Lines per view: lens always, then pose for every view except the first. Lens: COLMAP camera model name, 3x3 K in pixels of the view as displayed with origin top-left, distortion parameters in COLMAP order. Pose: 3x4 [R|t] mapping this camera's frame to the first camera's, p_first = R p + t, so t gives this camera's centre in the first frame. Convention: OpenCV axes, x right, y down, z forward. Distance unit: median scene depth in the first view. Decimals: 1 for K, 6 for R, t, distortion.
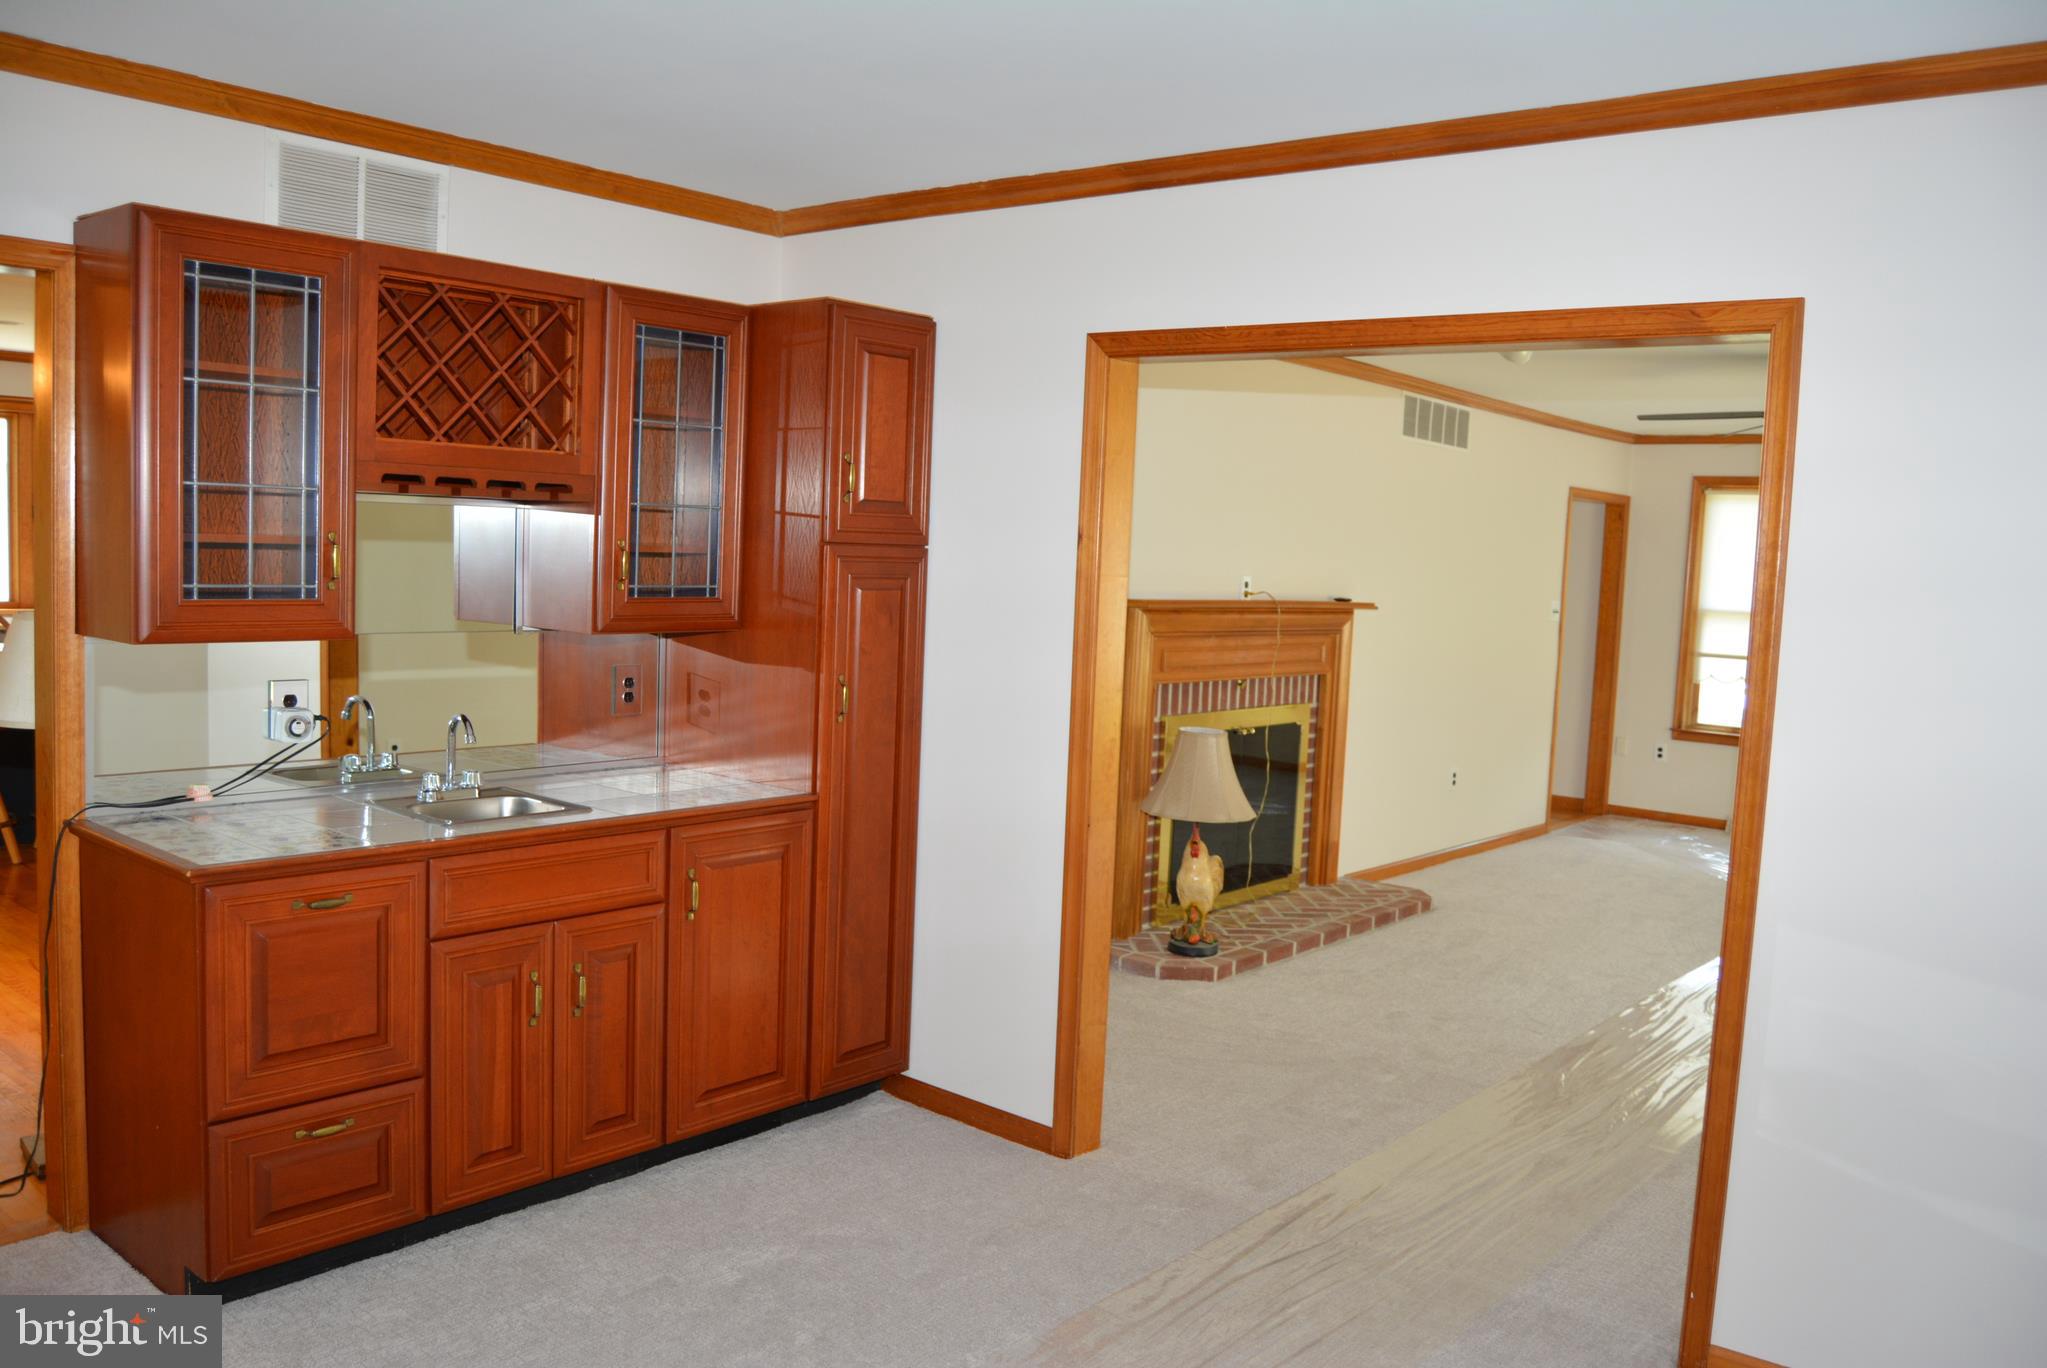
lens RADIAL K [[1607.8, 0, 1045.2], [0, 1607.8, 688.6], [0, 0, 1]] dist [-0.083139, 0.011963]
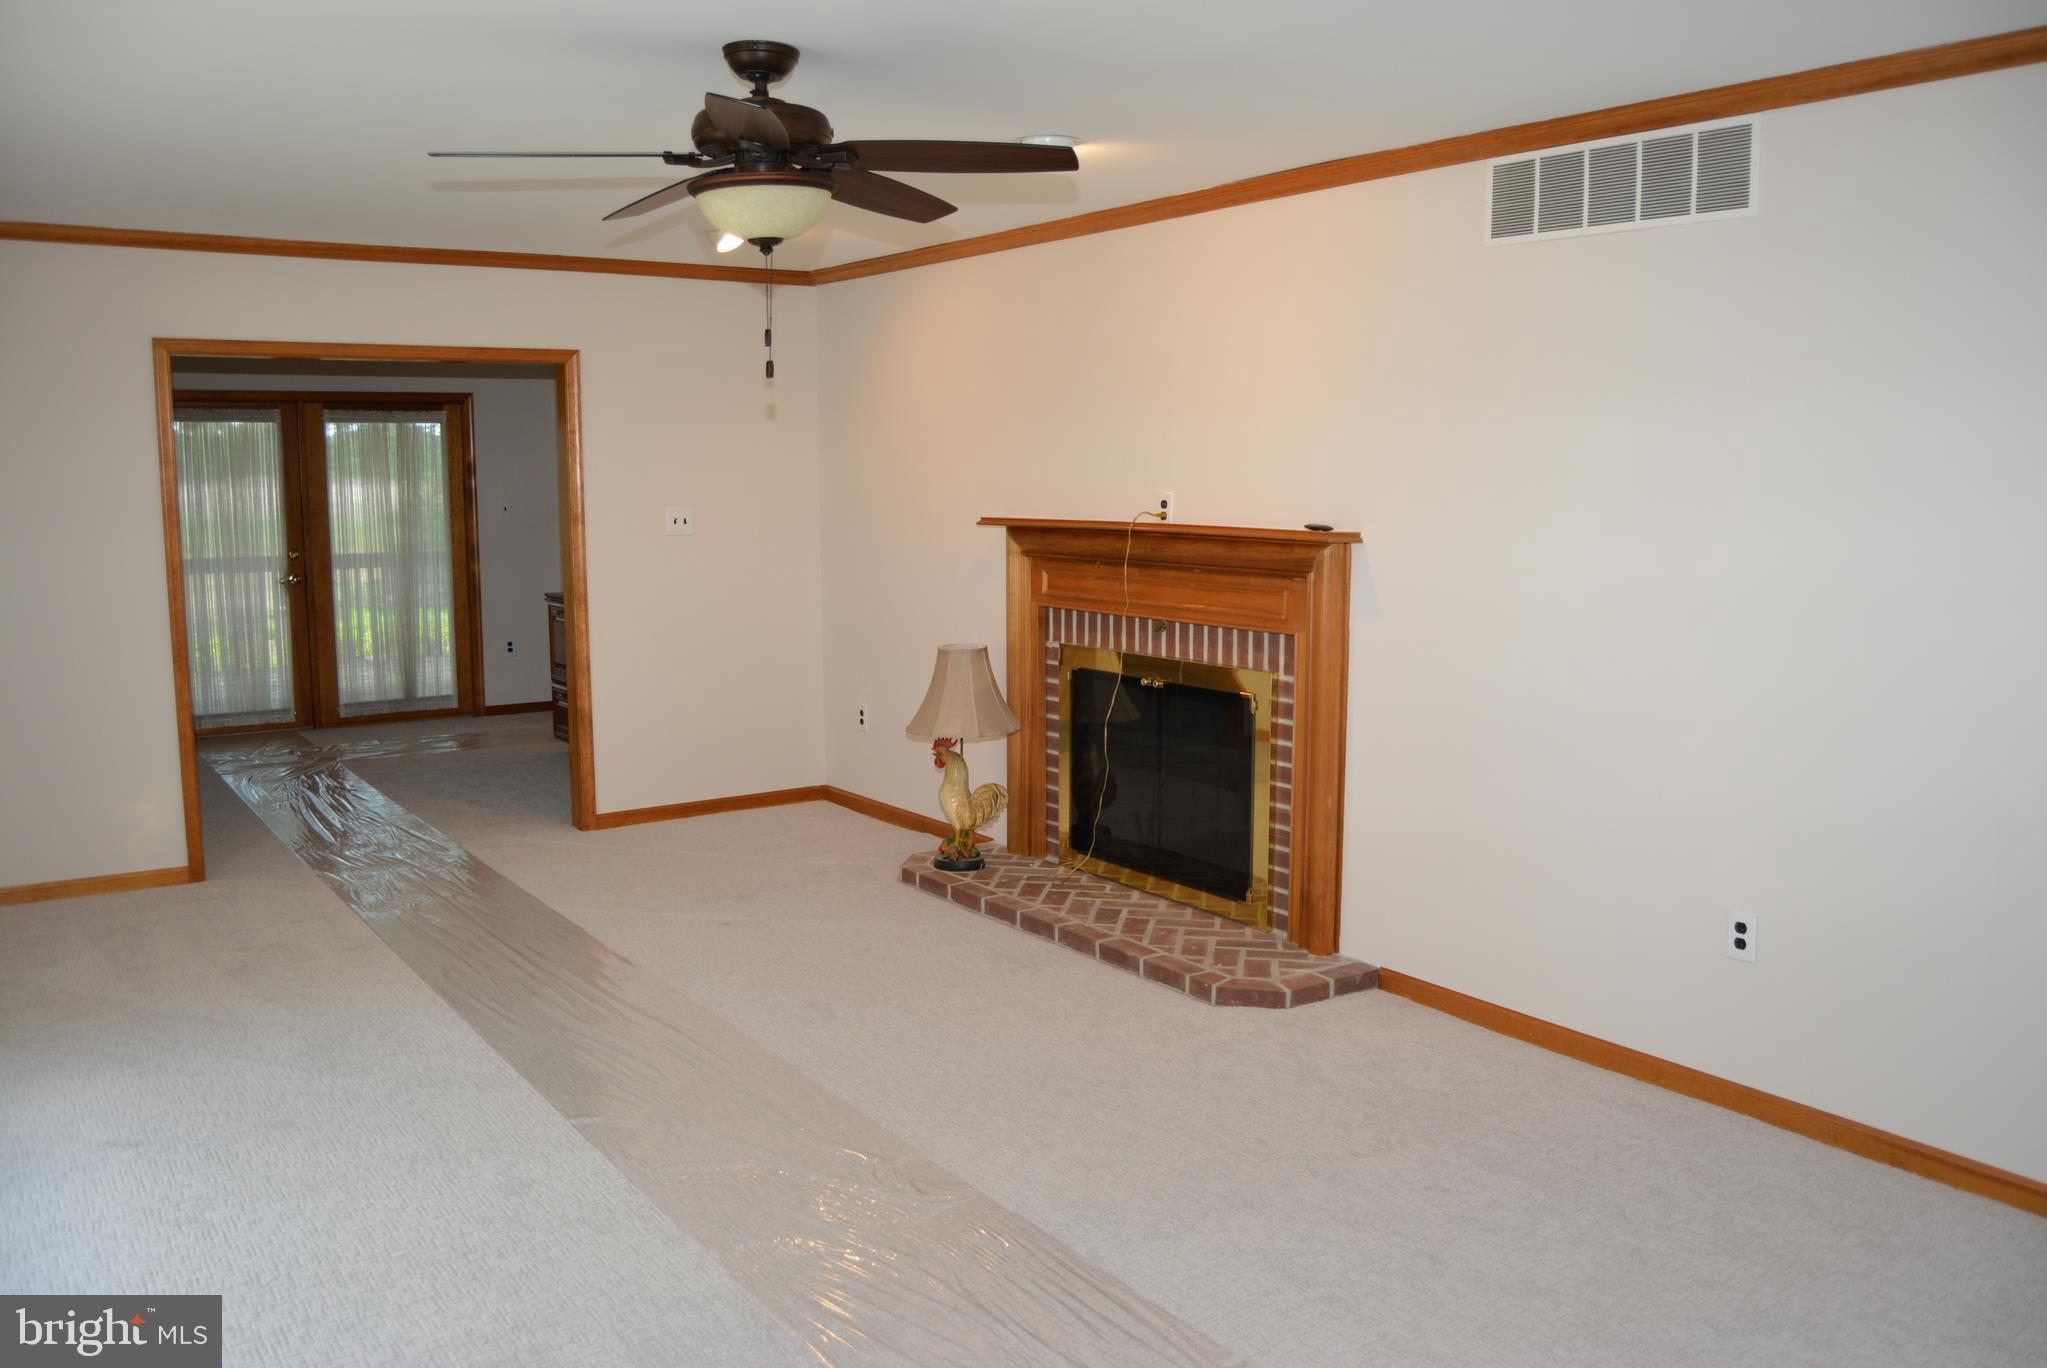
lens RADIAL K [[1607.8, 0, 1014.7], [0, 1607.8, 697.2], [0, 0, 1]] dist [-0.083139, 0.011963]
pose [[-0.272447, 0.086682, -0.958258, 0.919570], [-0.095624, 0.988564, 0.116611, -0.055069], [0.957407, 0.123402, -0.261042, 1.134117]]
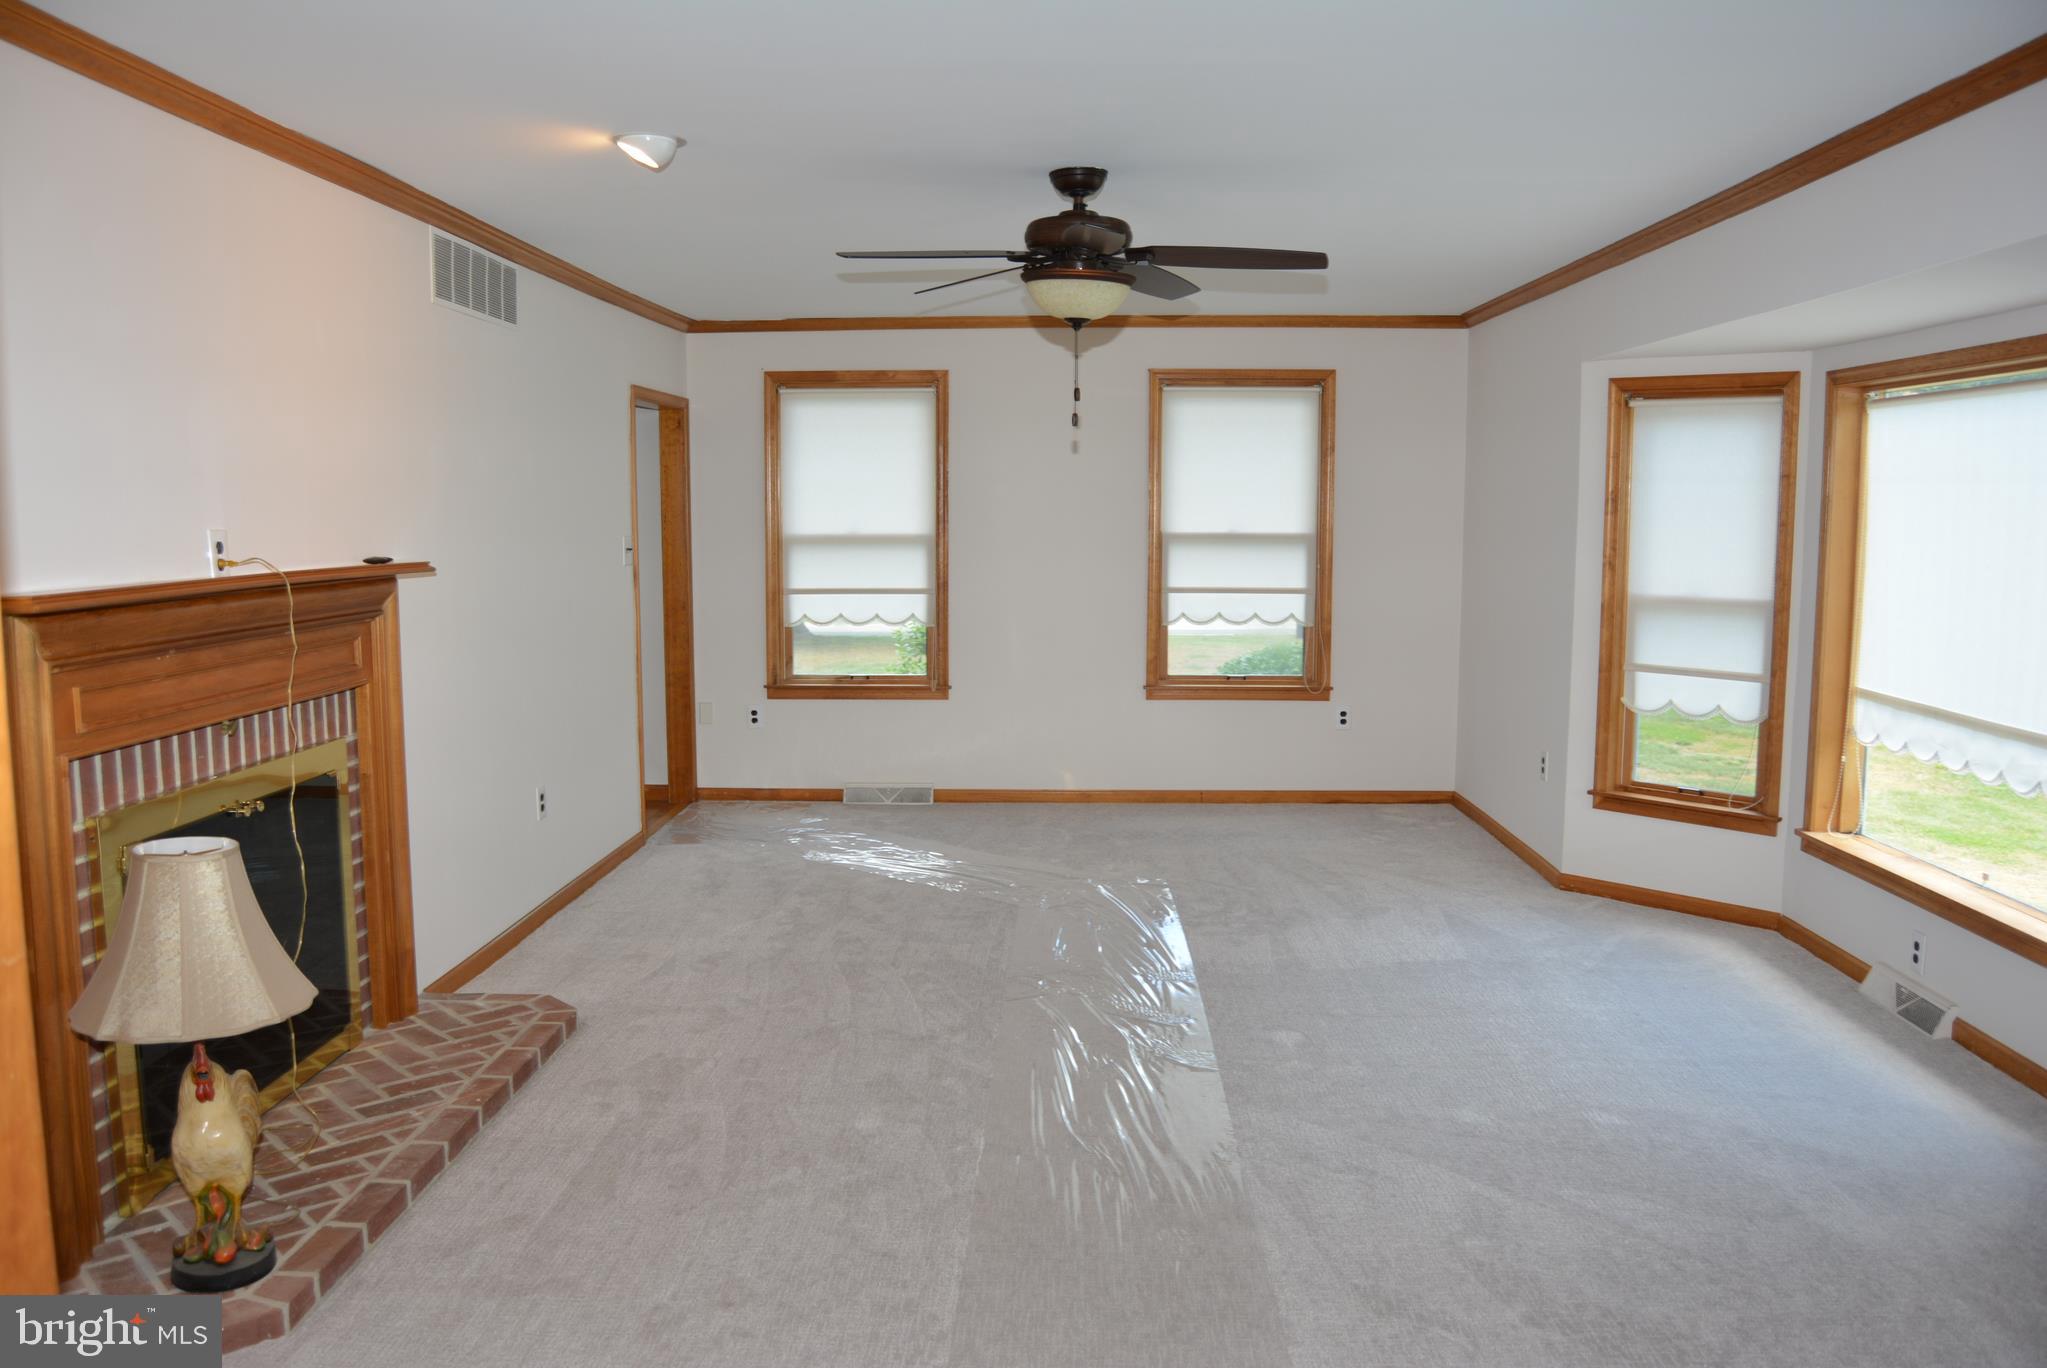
lens RADIAL K [[1607.8, 0, 1016.0], [0, 1607.8, 683.1], [0, 0, 1]] dist [-0.083139, 0.011963]
pose [[0.798952, -0.113957, 0.590499, 0.018961], [0.091756, 0.993486, 0.067579, -0.029564], [-0.594353, 0.000190, 0.804204, 0.395953]]
